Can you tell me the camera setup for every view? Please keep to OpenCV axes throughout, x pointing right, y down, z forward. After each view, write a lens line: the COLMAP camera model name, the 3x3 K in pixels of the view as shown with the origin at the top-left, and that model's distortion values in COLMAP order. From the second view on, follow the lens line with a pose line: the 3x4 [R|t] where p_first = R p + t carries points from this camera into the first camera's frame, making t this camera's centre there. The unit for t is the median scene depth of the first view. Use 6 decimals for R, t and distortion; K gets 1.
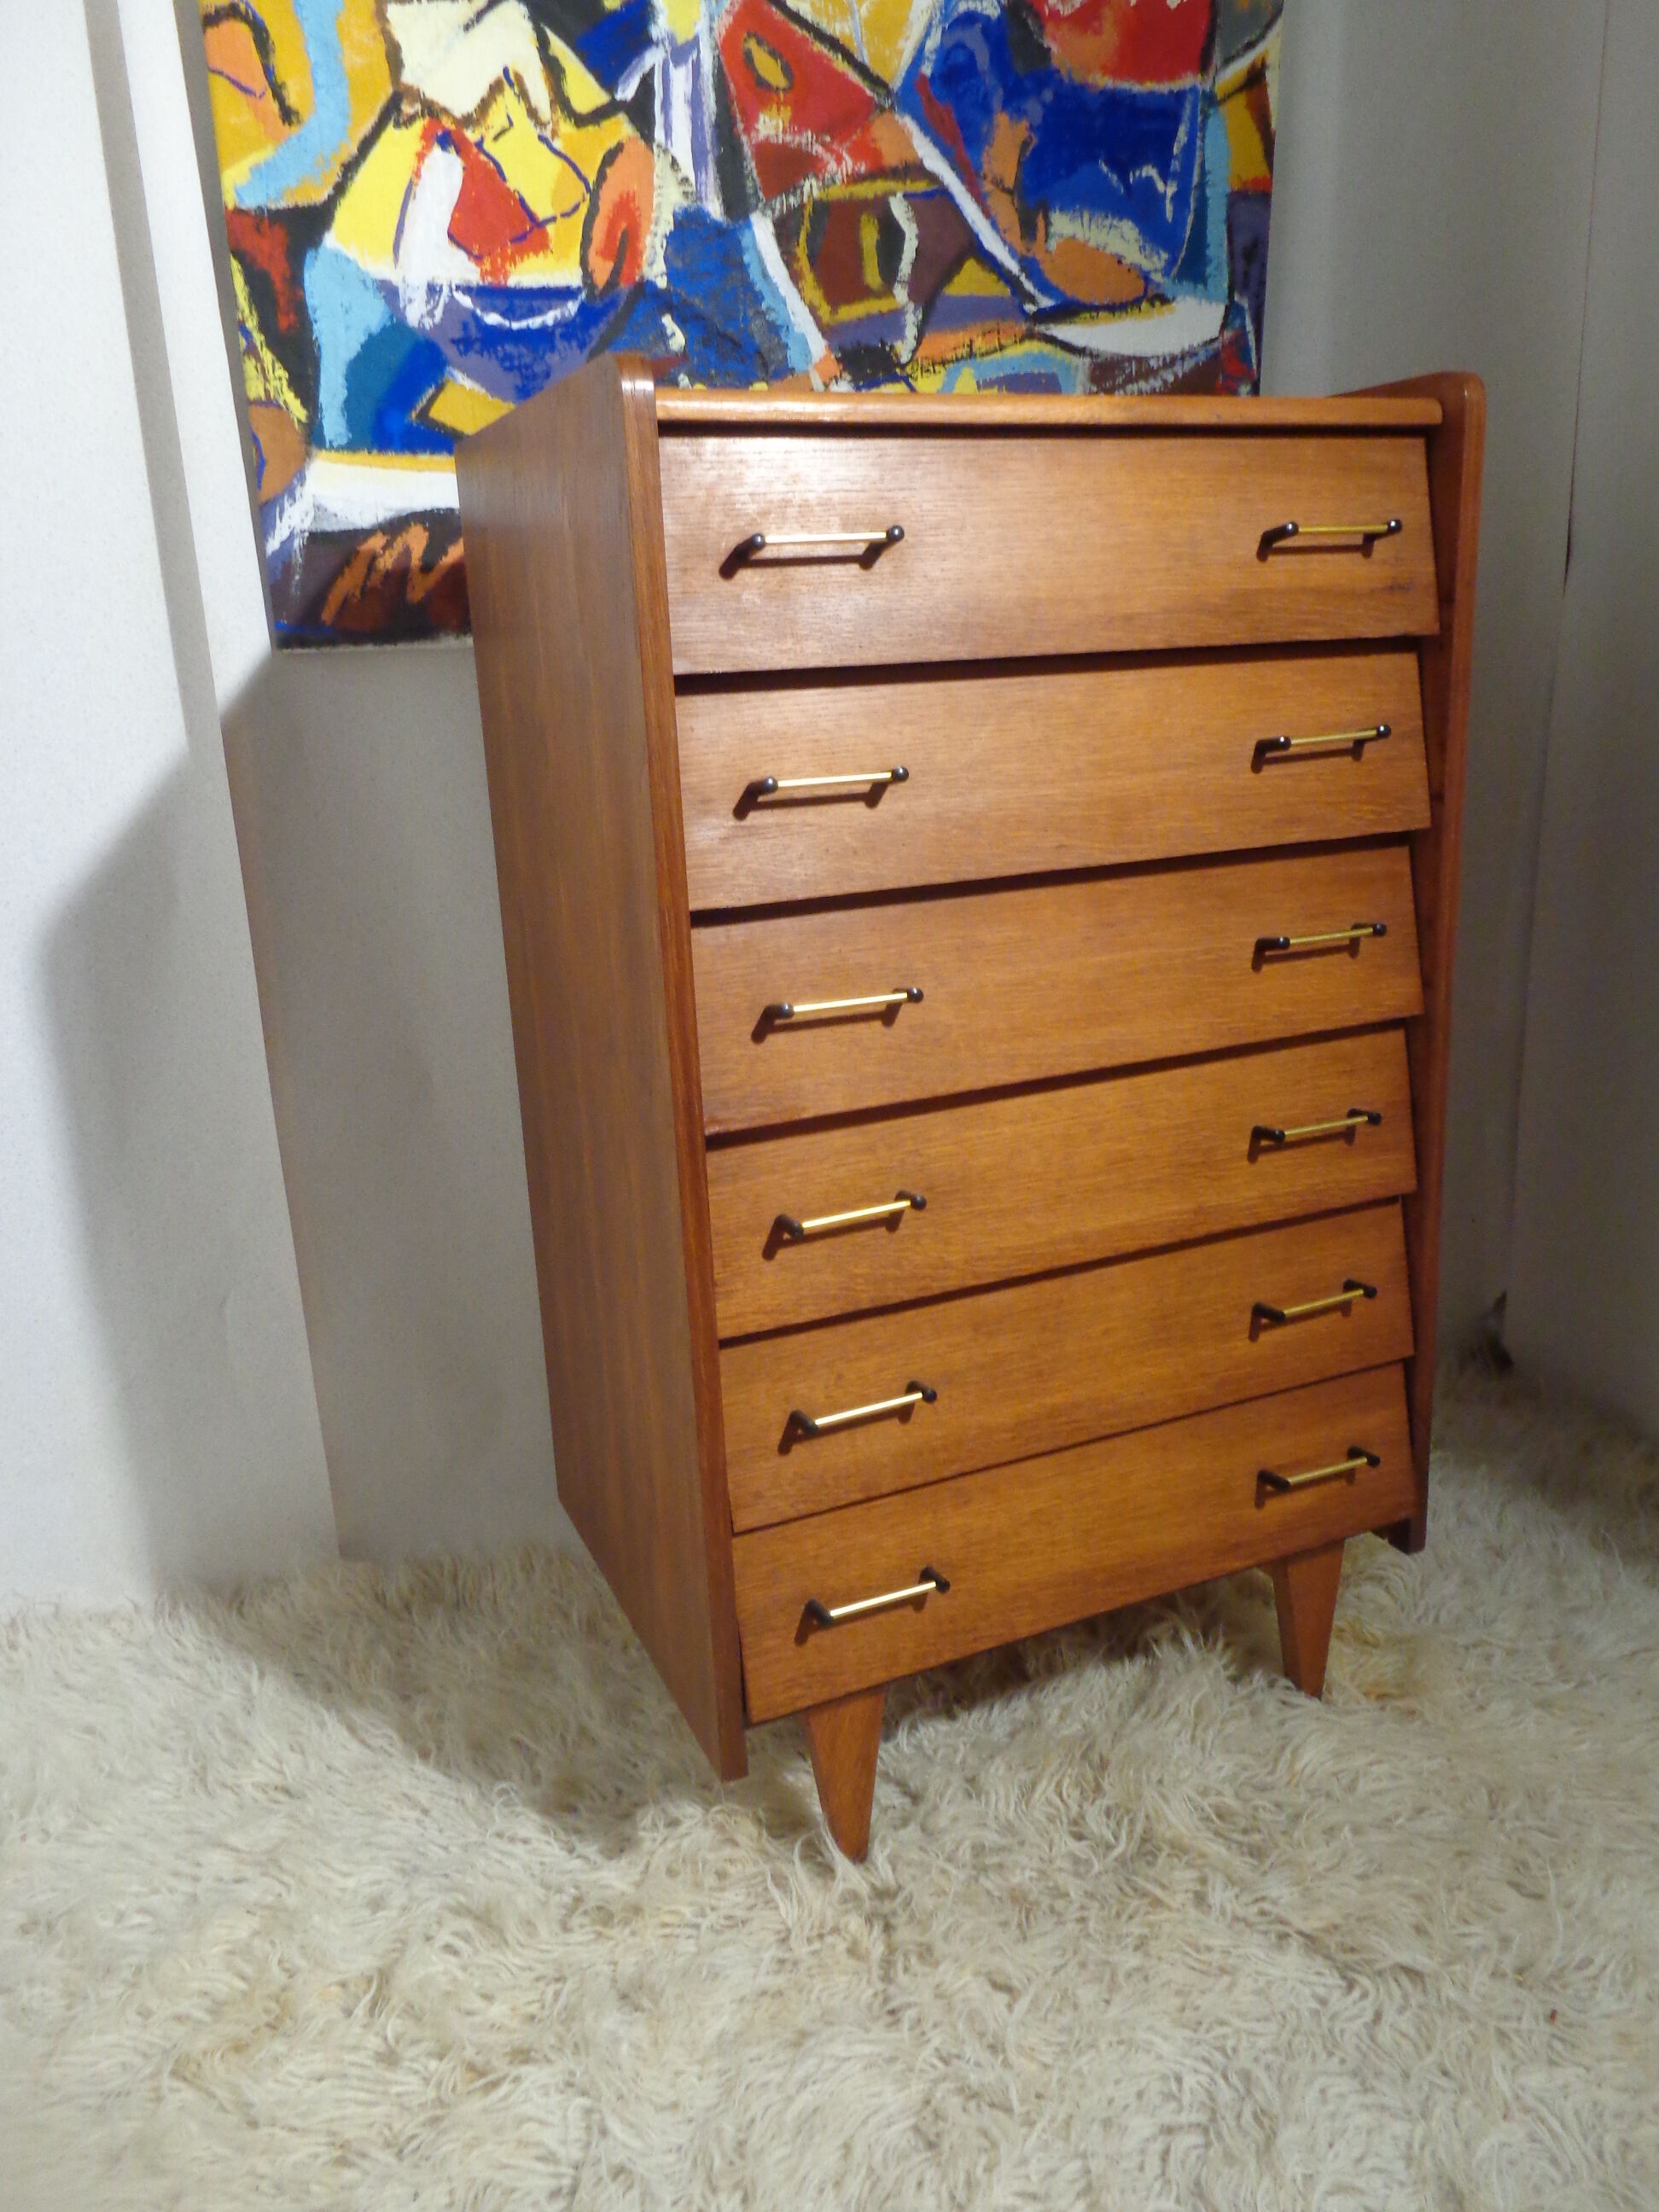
lens RADIAL K [[1638.7, 0, 819.7], [0, 1638.7, 1106.7], [0, 0, 1]] dist [0.000620, -0.002336]
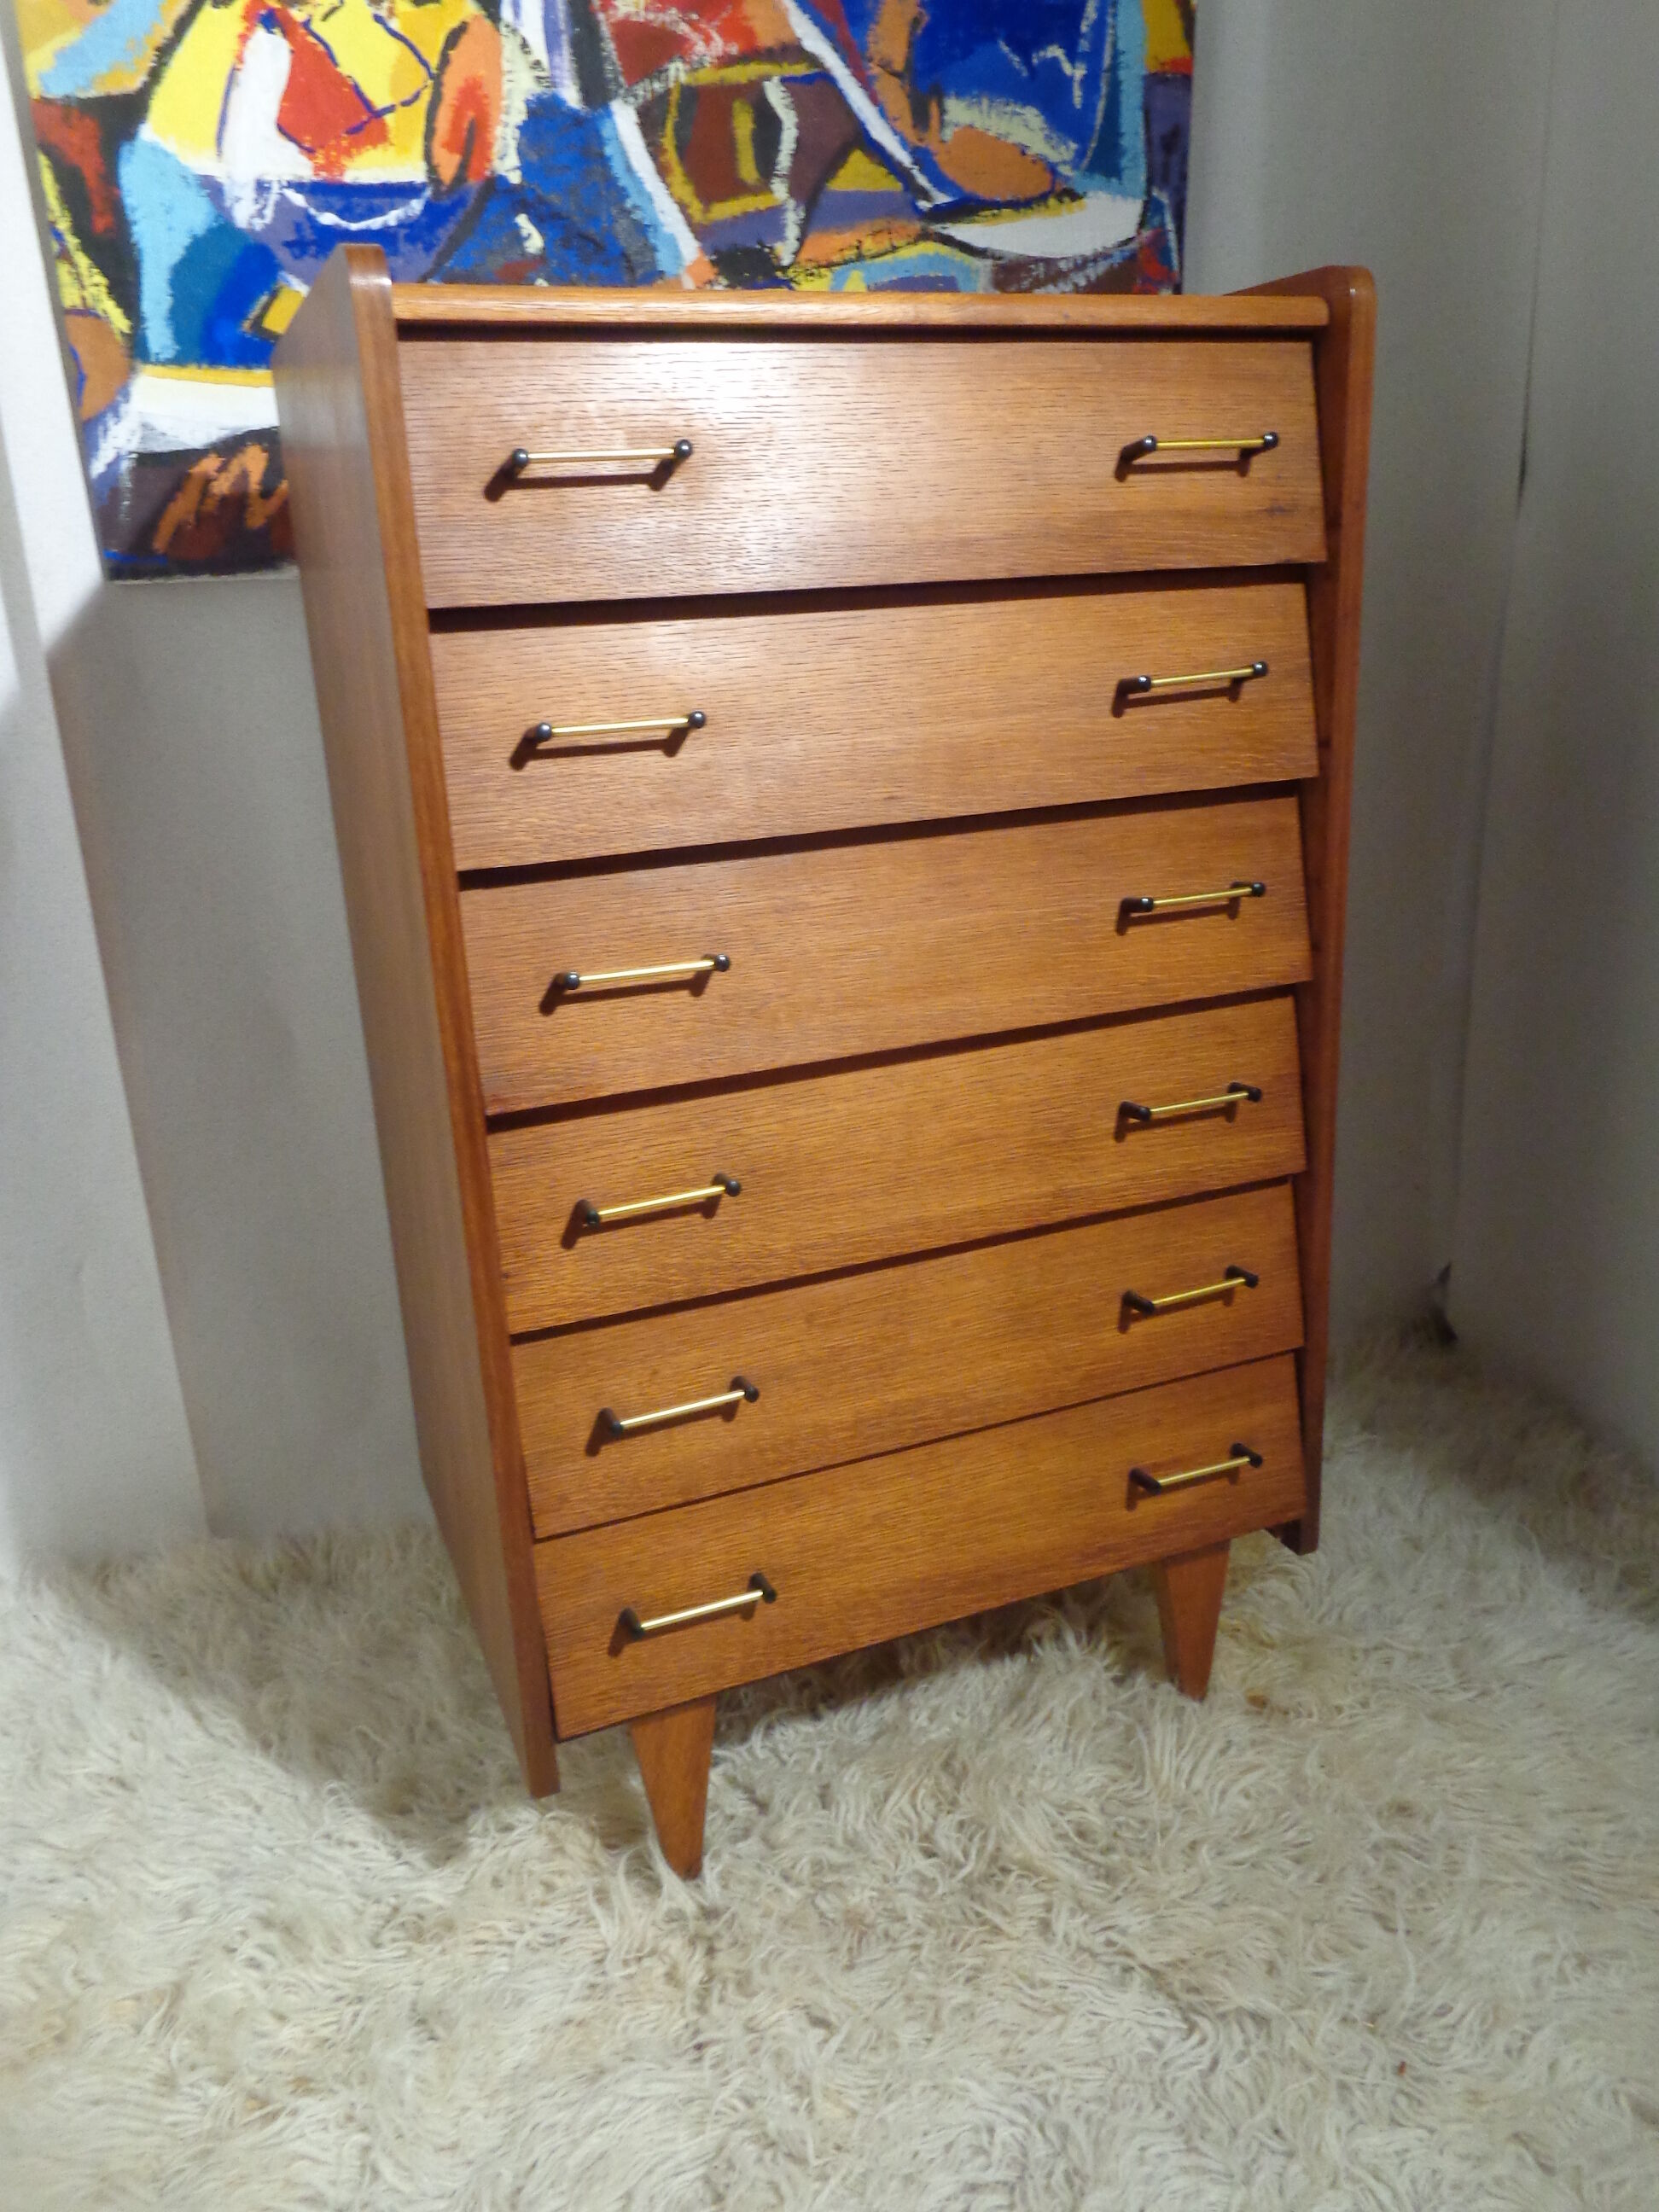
lens RADIAL K [[1638.7, 0, 813.5], [0, 1638.7, 1104.8], [0, 0, 1]] dist [0.000620, -0.002336]
pose [[0.999693, 0.006547, -0.023900, 0.100532], [-0.005630, 0.999253, 0.038229, -0.018479], [0.024132, -0.038083, 0.998983, 0.065130]]
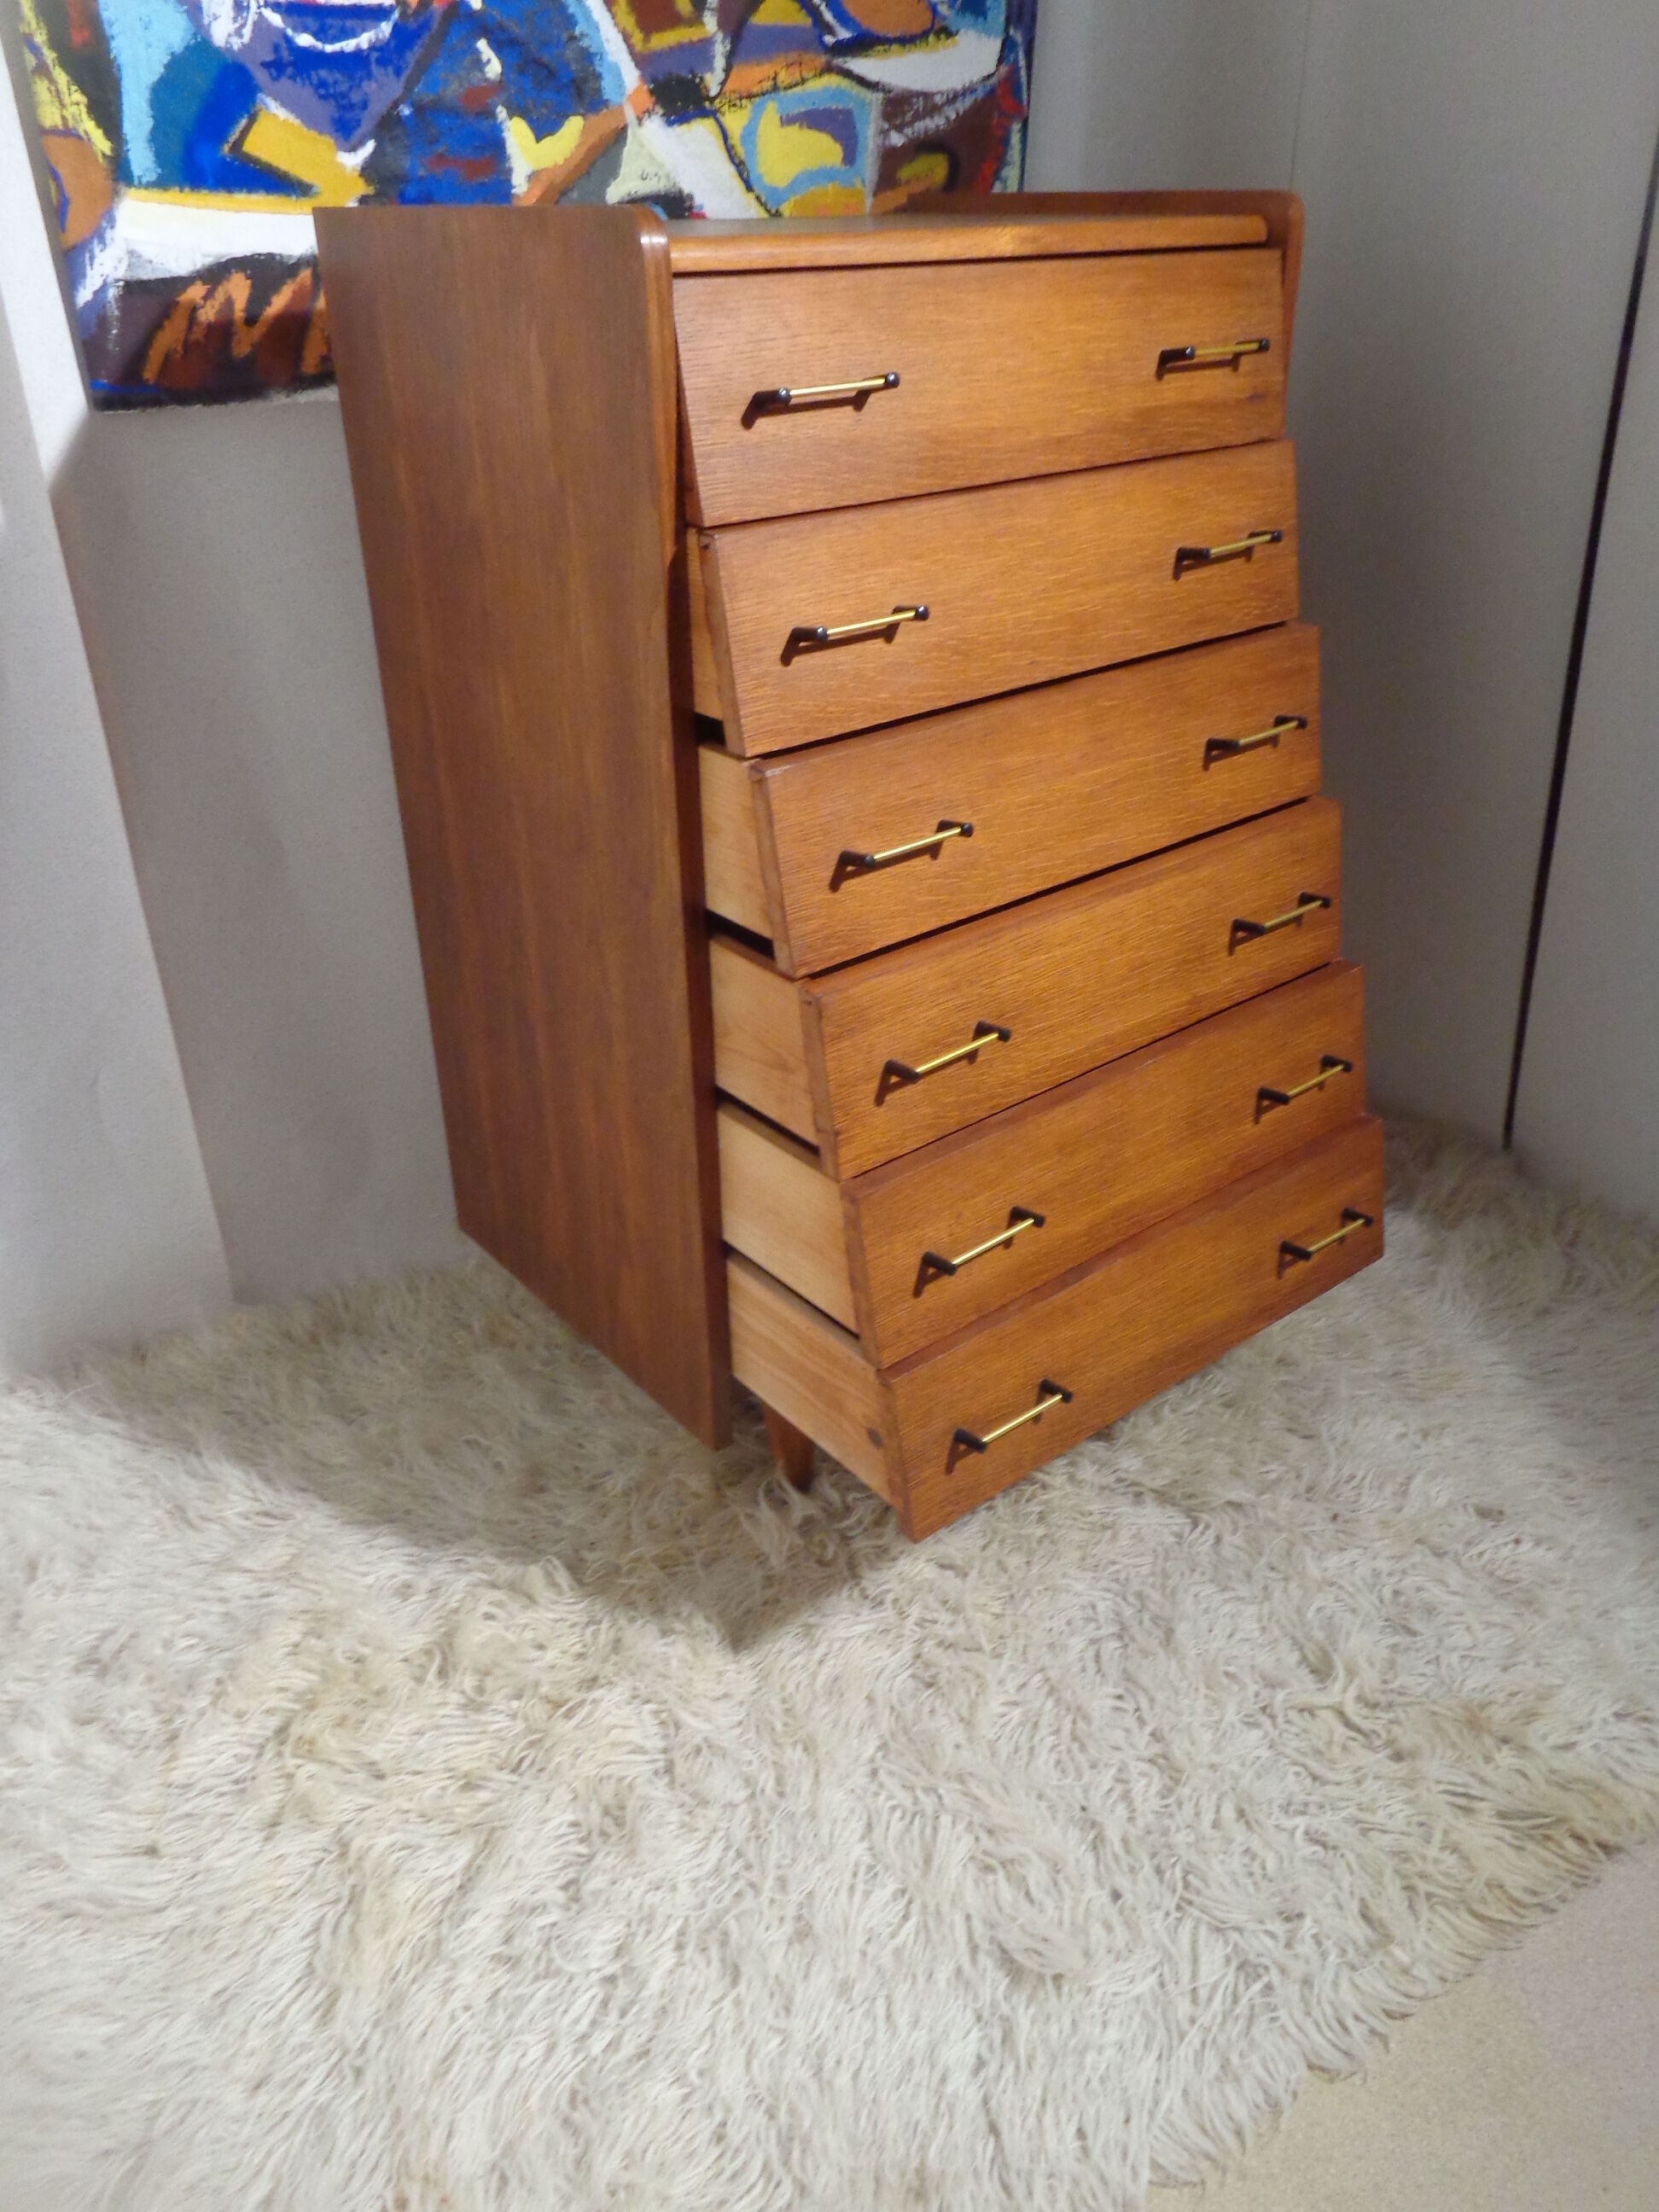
lens RADIAL K [[1638.7, 0, 804.7], [0, 1638.7, 1106.4], [0, 0, 1]] dist [0.000620, -0.002336]
pose [[0.964124, -0.102180, 0.244996, -0.218568], [0.044989, 0.972492, 0.228552, -0.090100], [-0.261610, -0.209331, 0.942200, -0.086055]]
